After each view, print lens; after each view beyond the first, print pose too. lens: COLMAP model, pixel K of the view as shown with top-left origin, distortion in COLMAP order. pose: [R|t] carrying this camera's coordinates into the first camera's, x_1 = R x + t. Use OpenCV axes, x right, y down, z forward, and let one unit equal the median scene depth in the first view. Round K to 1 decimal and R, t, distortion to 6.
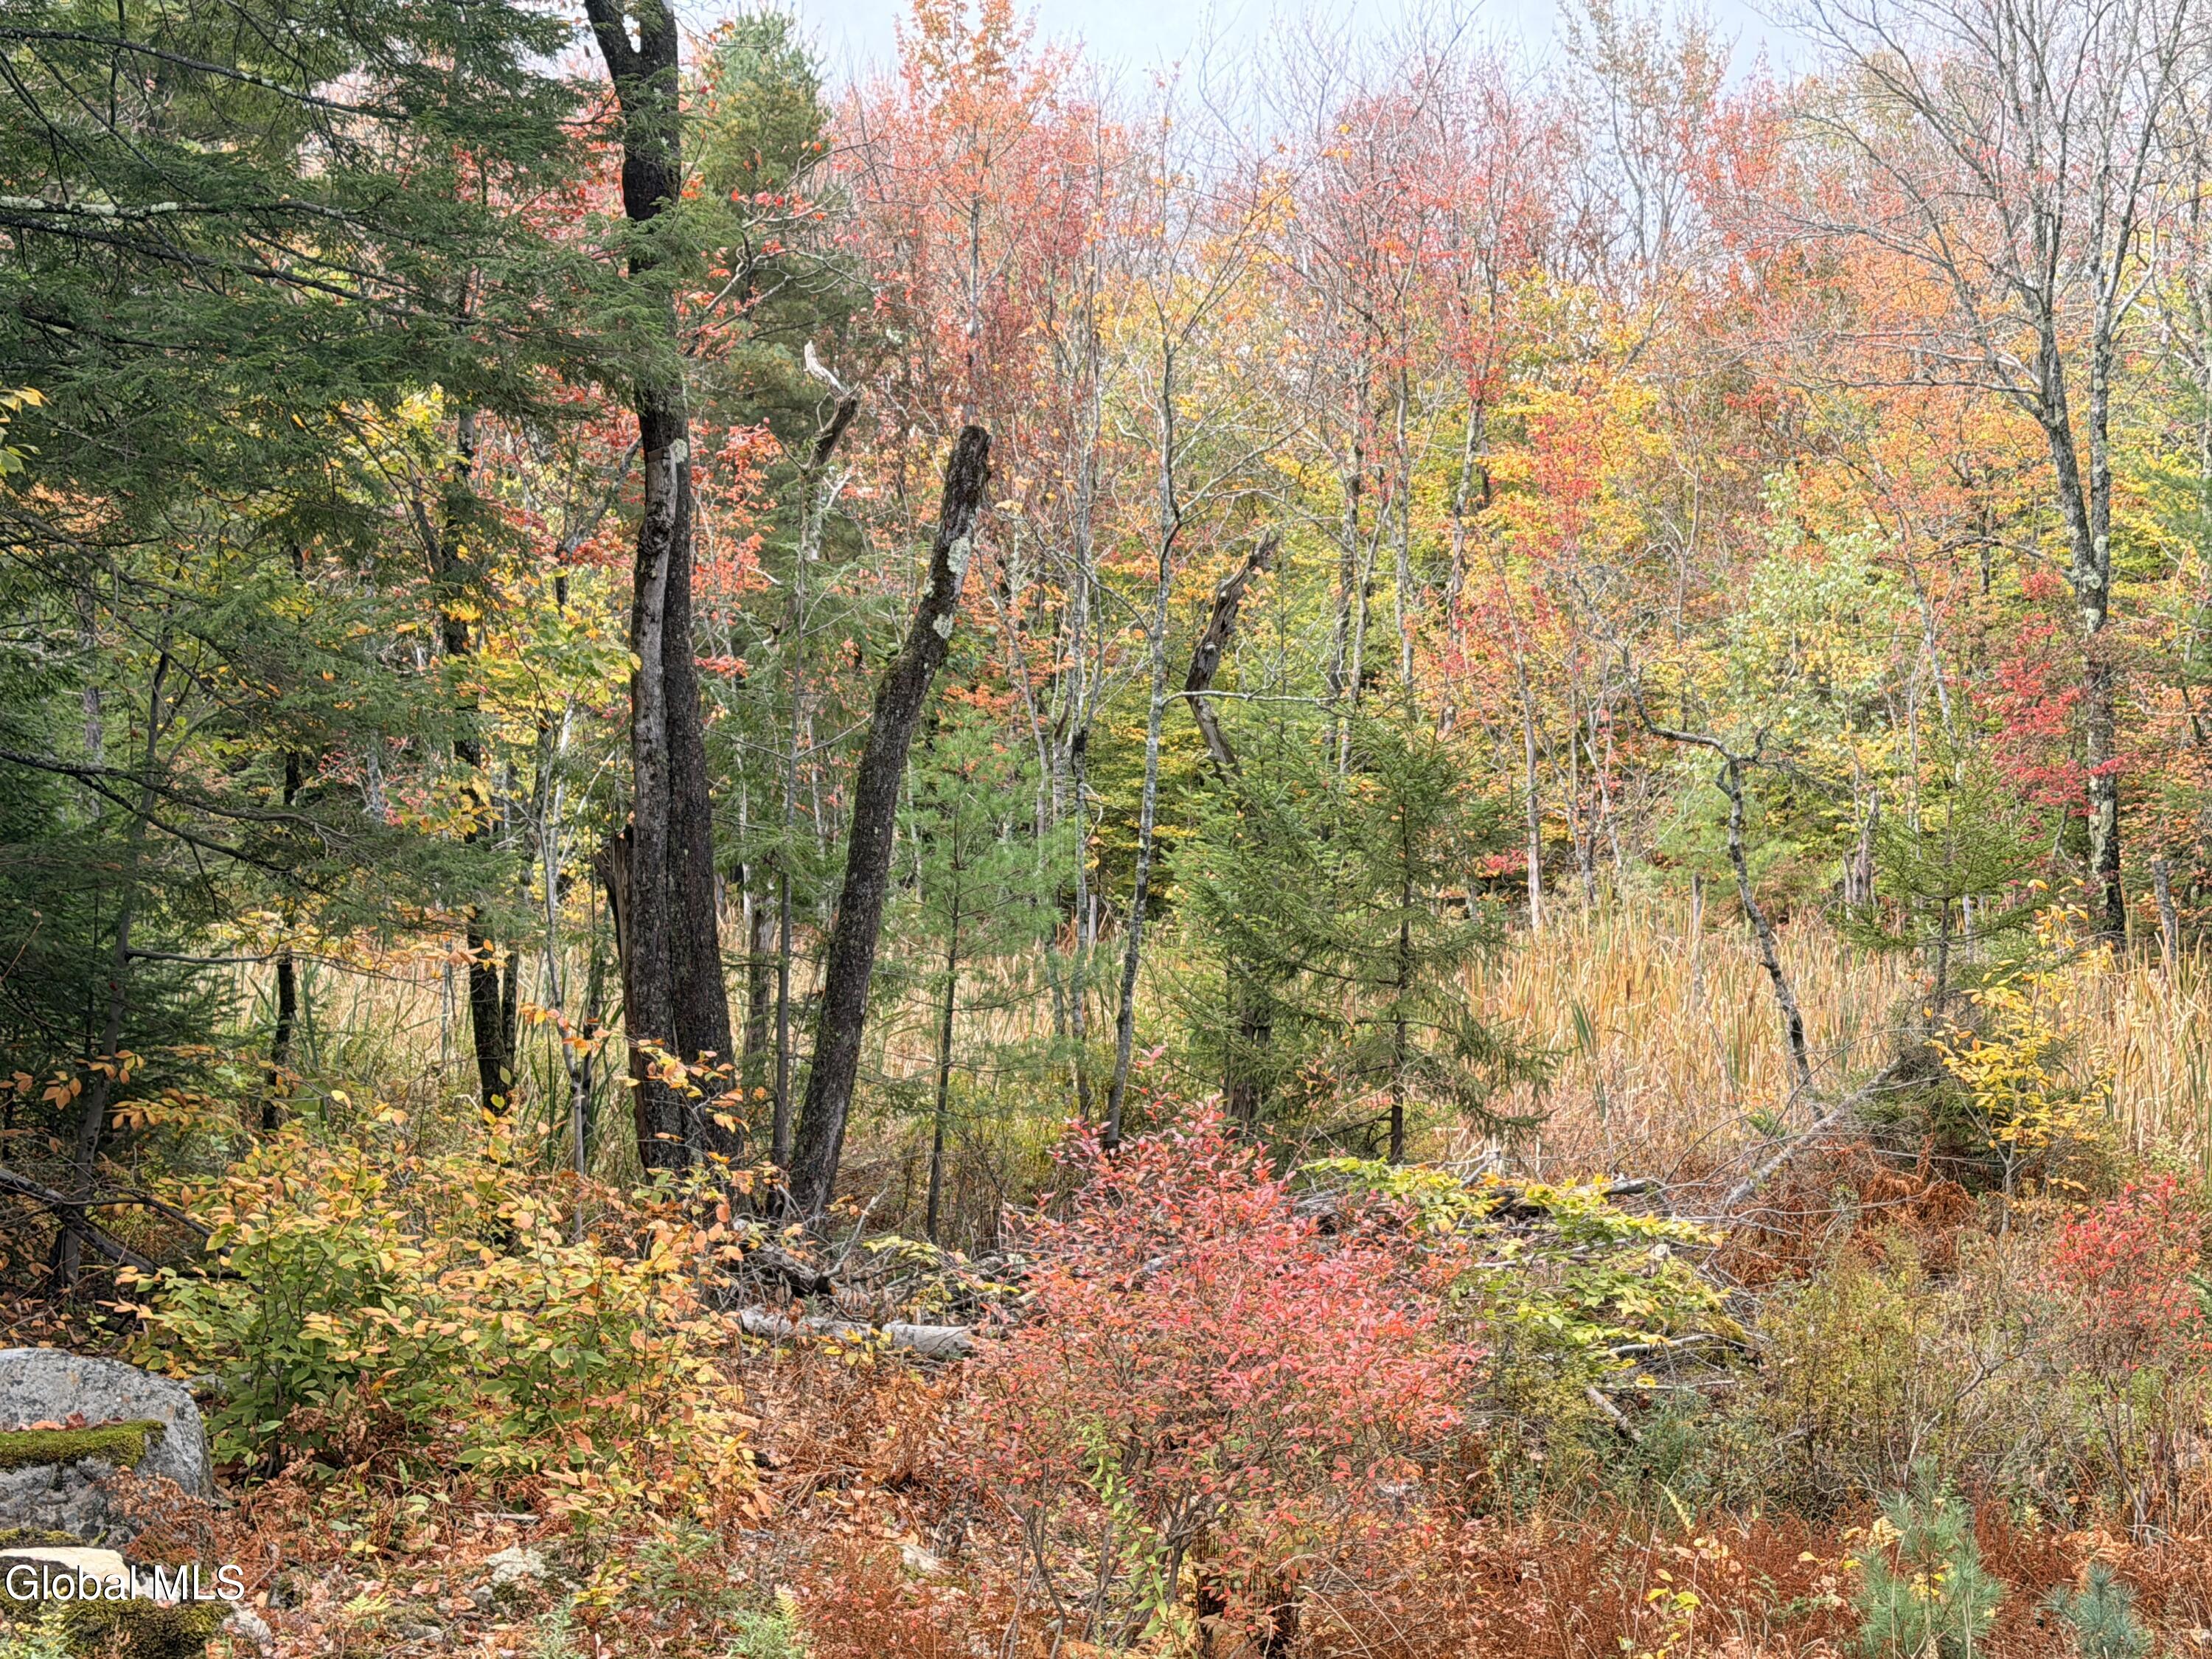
lens RADIAL K [[3615.3, 0, 1106.0], [0, 3615.3, 829.5], [0, 0, 1]] dist [0.167217, -0.171555]
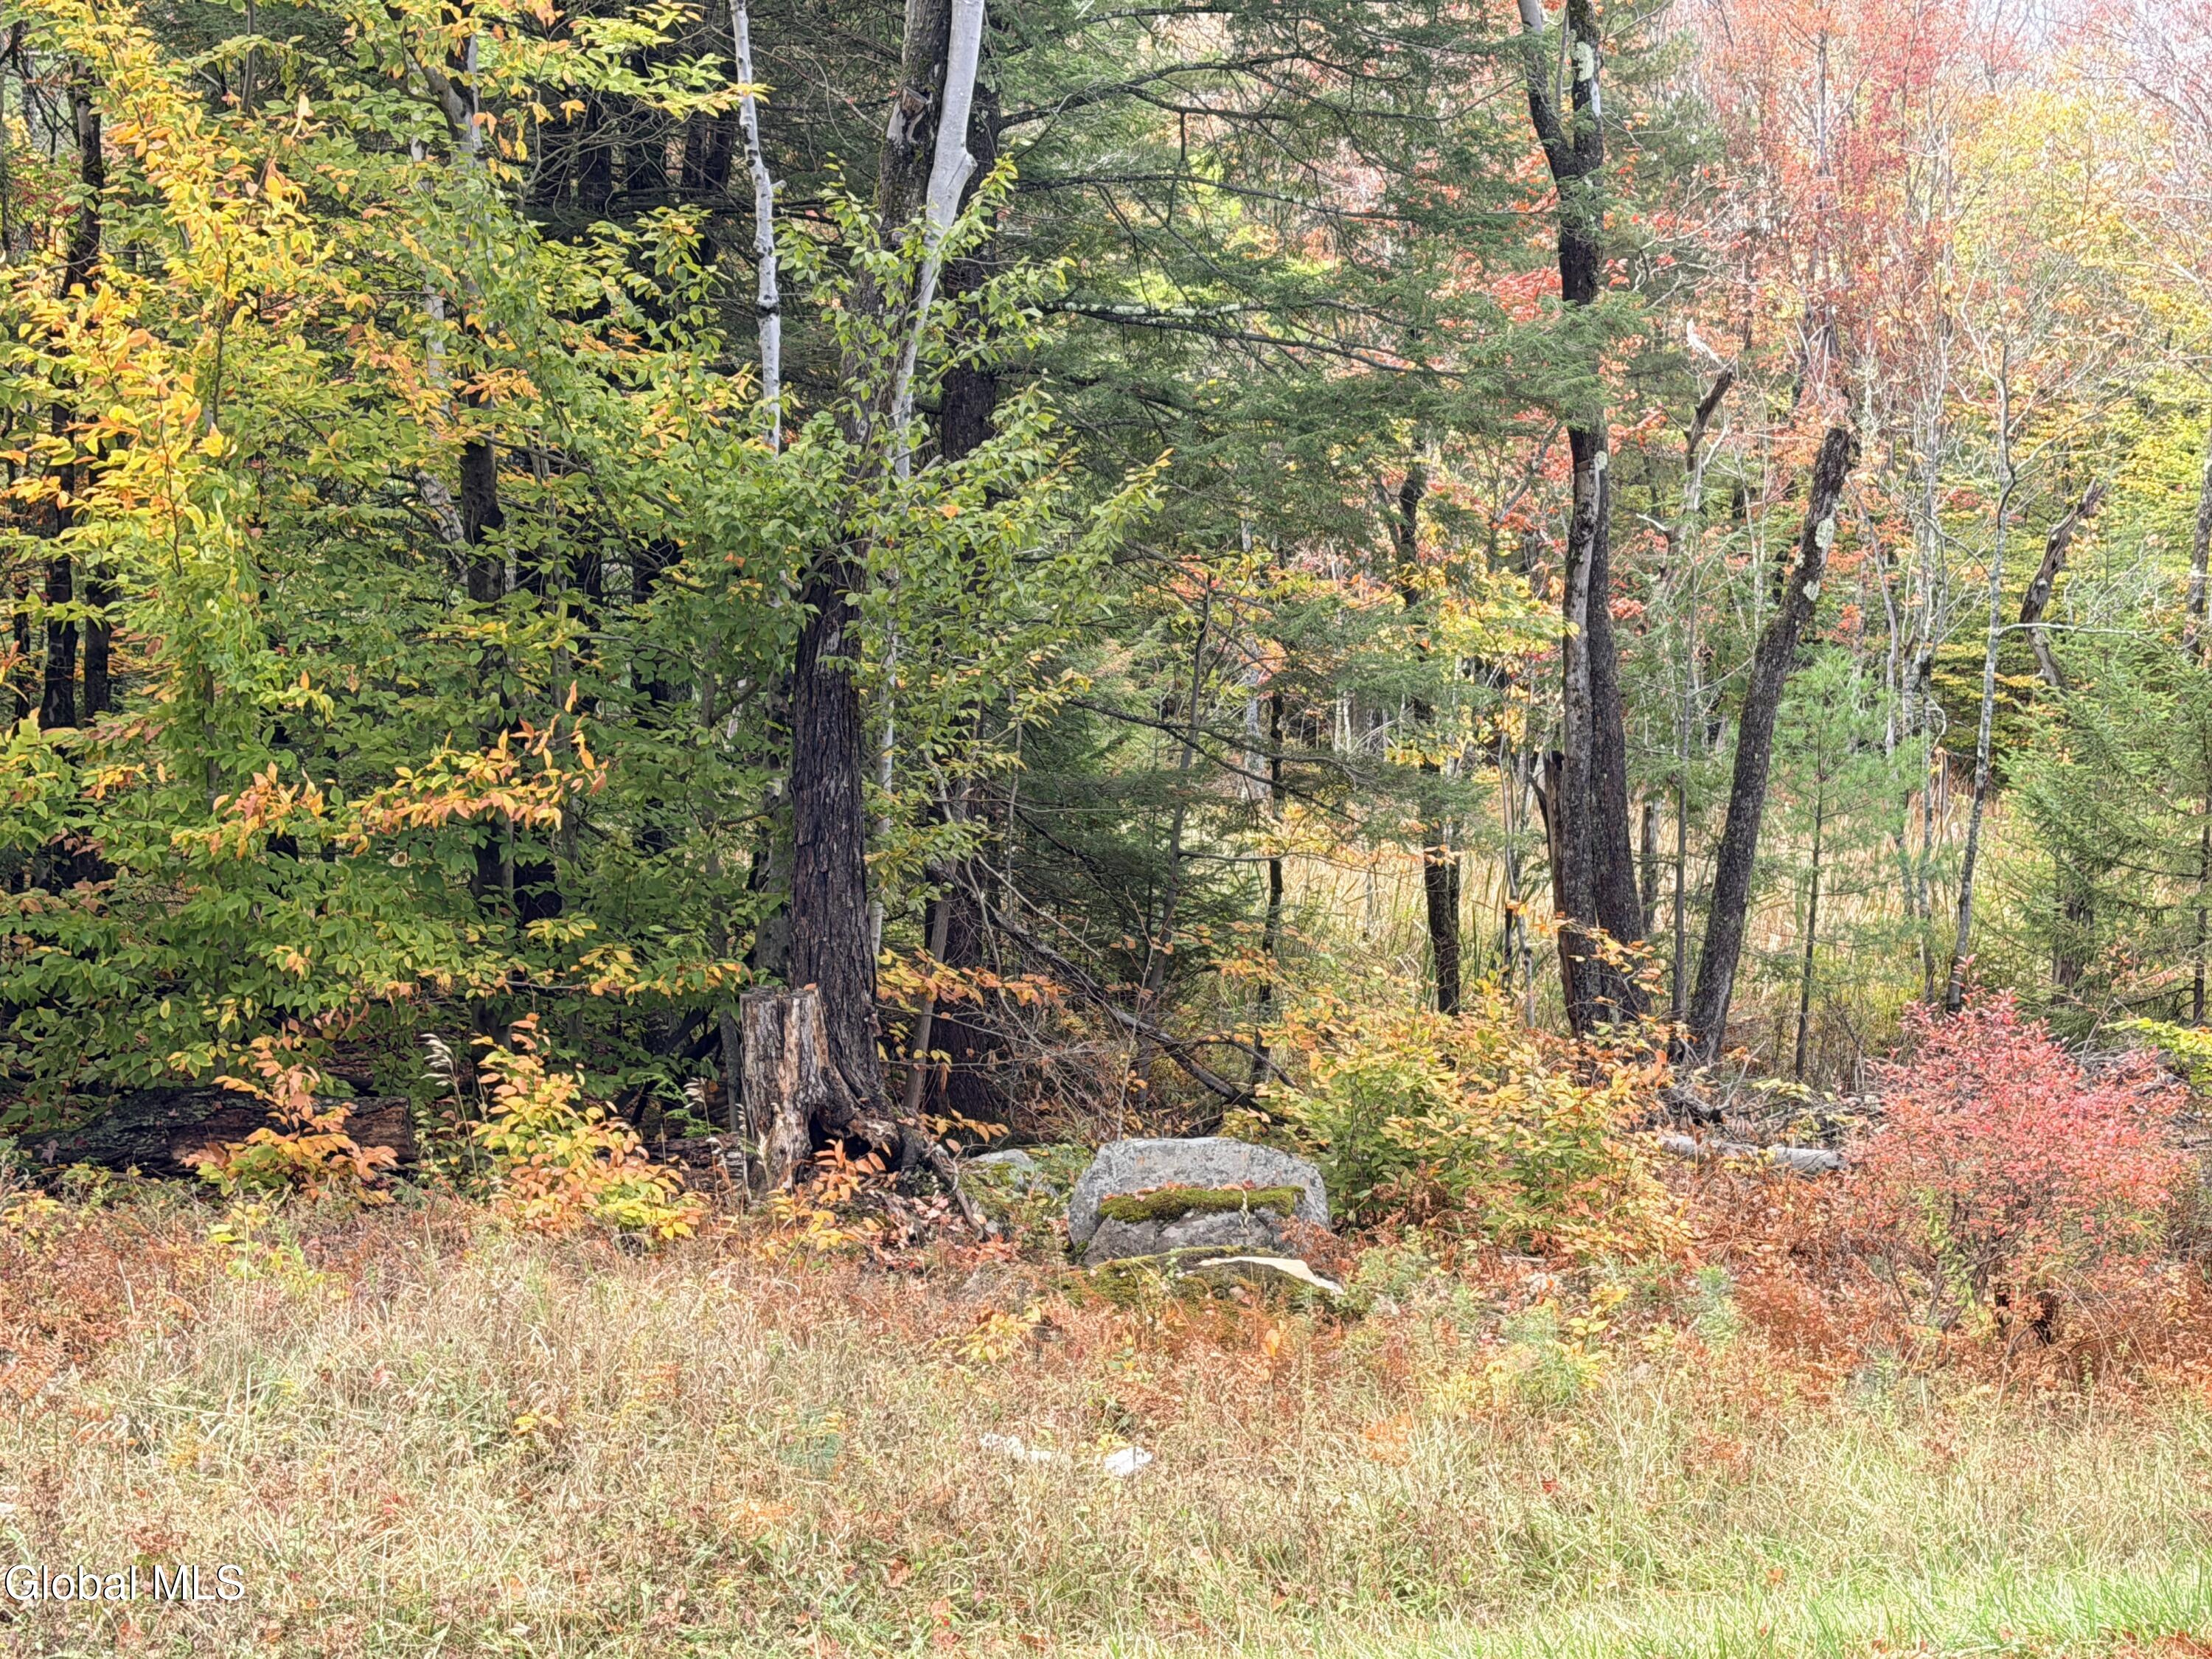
lens RADIAL K [[3950.6, 0, 1112.2], [0, 3950.6, 838.8], [0, 0, 1]] dist [0.152339, 0.063658]
pose [[0.977735, 0.000373, -0.209845, 0.006097], [0.010076, 0.998762, 0.048720, -0.038237], [0.209603, -0.049750, 0.976520, -0.367457]]
